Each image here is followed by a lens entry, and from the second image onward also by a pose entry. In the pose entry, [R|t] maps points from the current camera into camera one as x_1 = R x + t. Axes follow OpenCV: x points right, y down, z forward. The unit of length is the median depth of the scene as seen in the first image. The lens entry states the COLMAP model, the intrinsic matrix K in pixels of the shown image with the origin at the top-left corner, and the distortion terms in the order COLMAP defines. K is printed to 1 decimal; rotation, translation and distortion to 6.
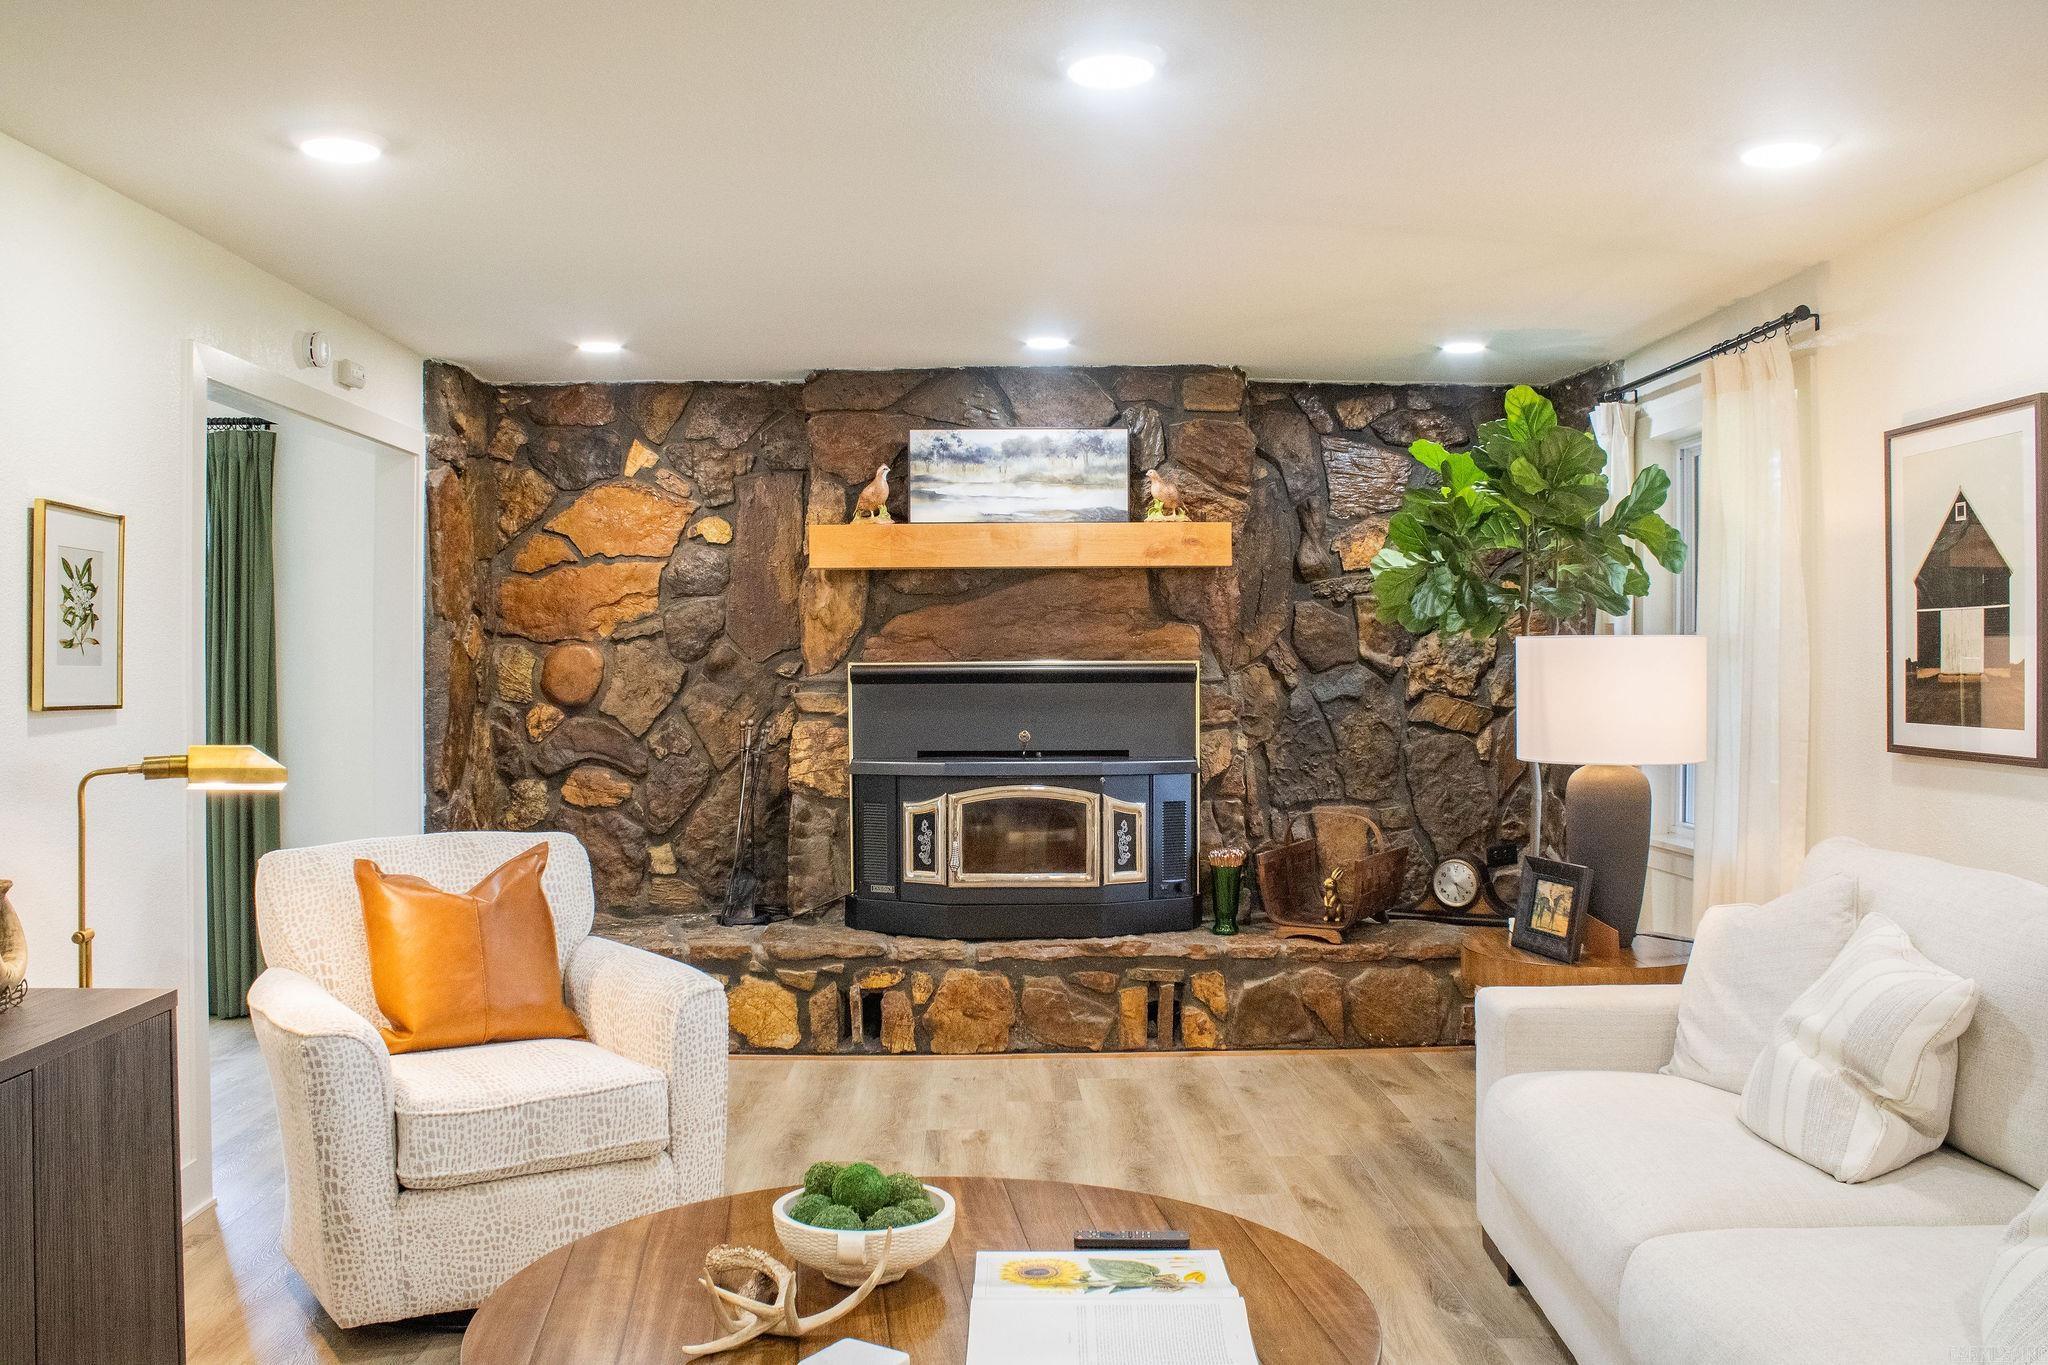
lens RADIAL K [[1724.5, 0, 1024.0], [0, 1724.5, 682.5], [0, 0, 1]] dist [-0.168817, 0.000047]
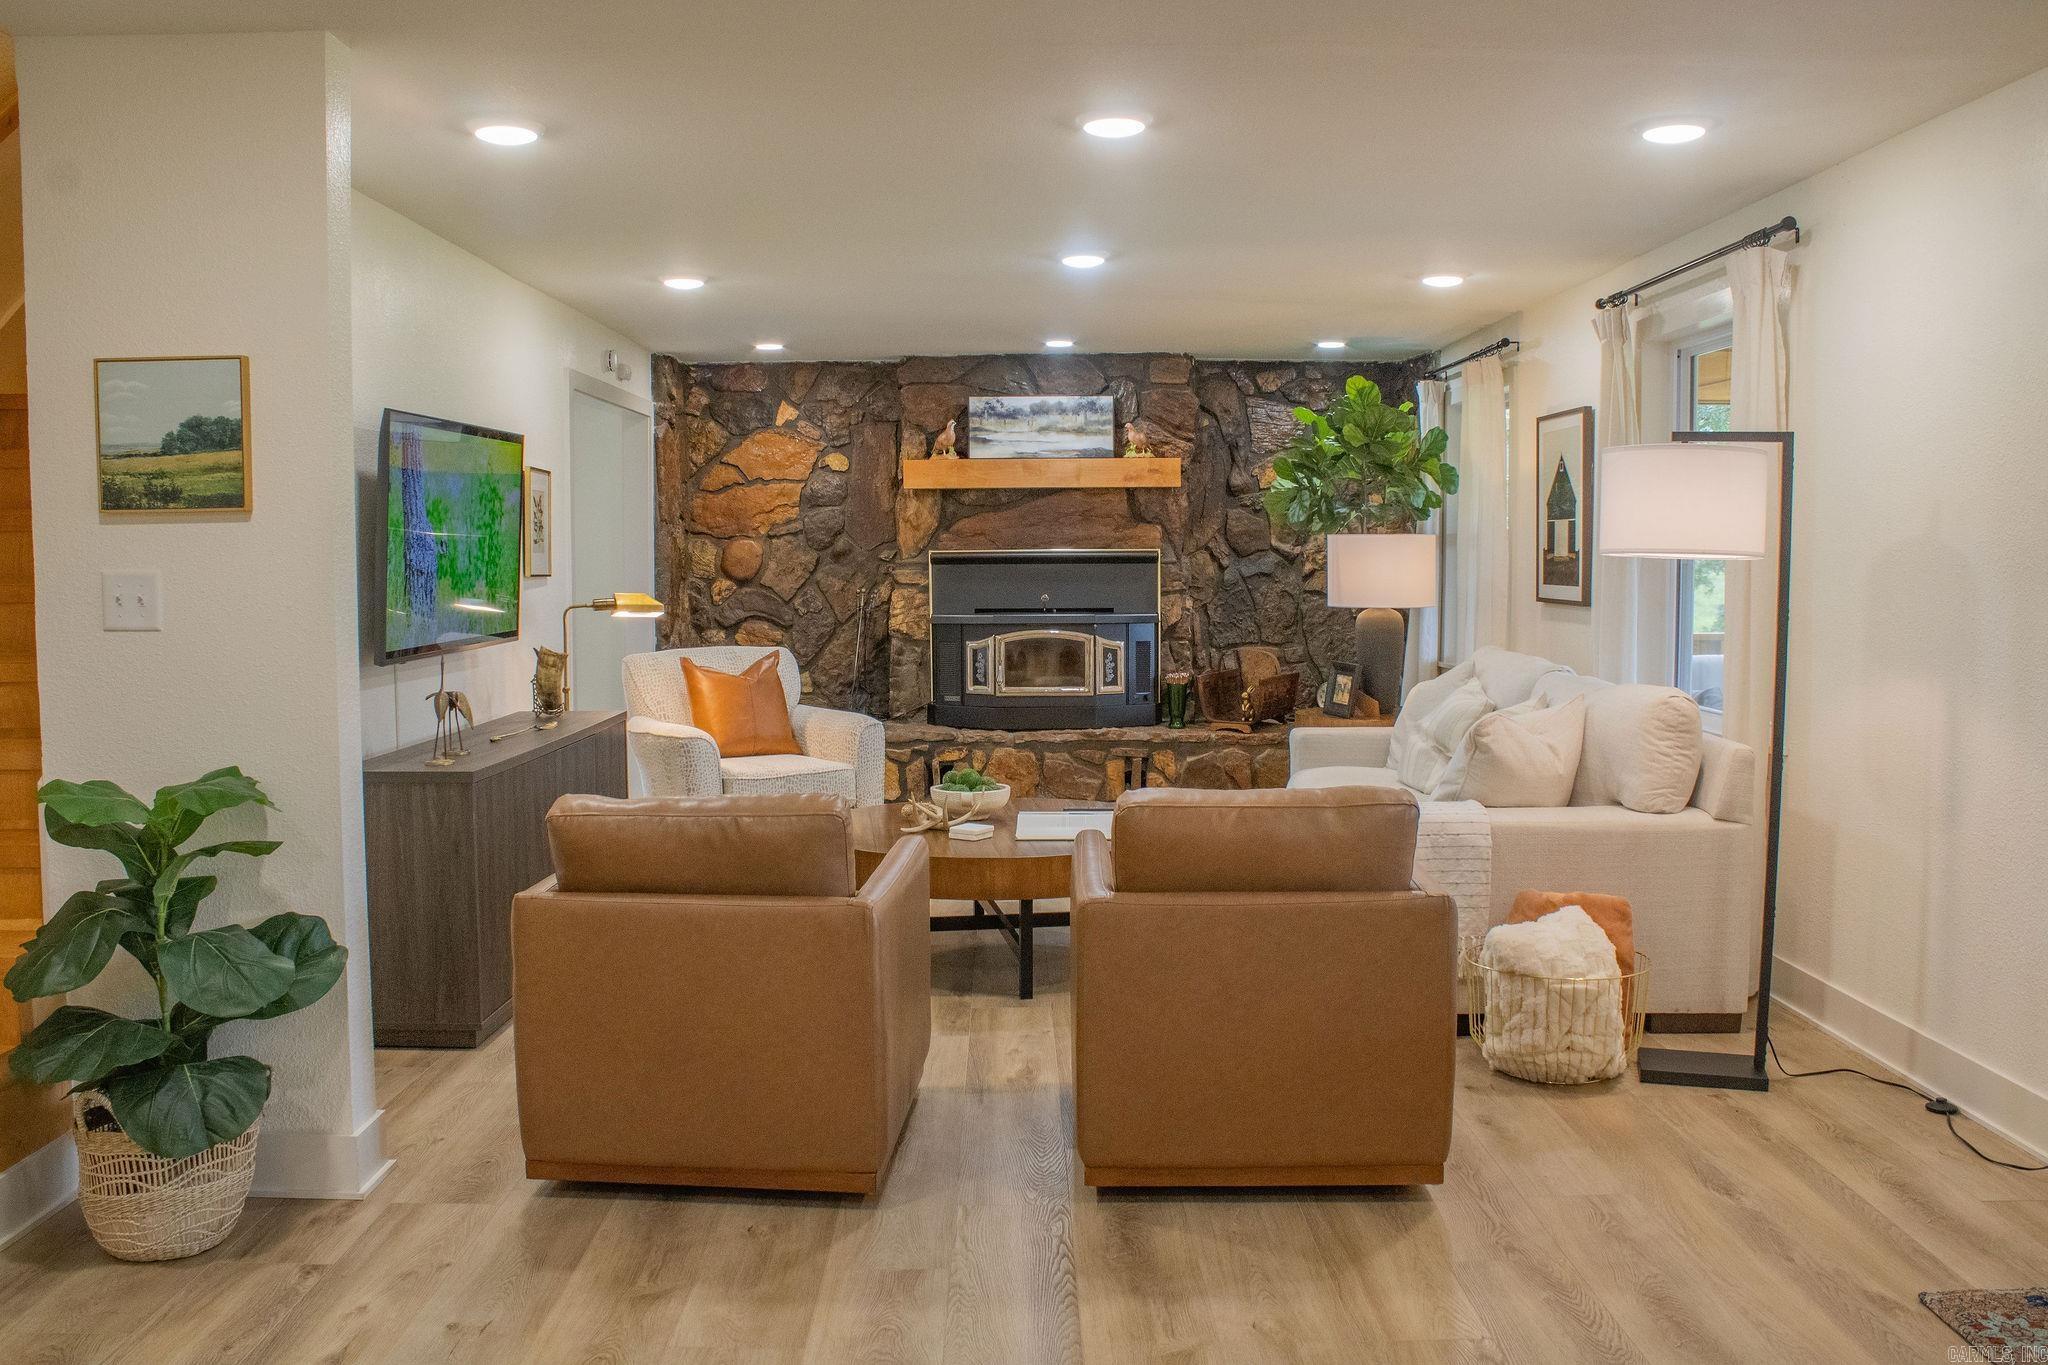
lens RADIAL K [[1724.5, 0, 1024.0], [0, 1724.5, 682.5], [0, 0, 1]] dist [-0.168817, 0.000047]
pose [[0.999876, -0.000488, -0.015713, 0.005592], [0.001491, 0.997958, 0.063860, 0.007773], [0.015650, -0.063876, 0.997835, -0.524308]]
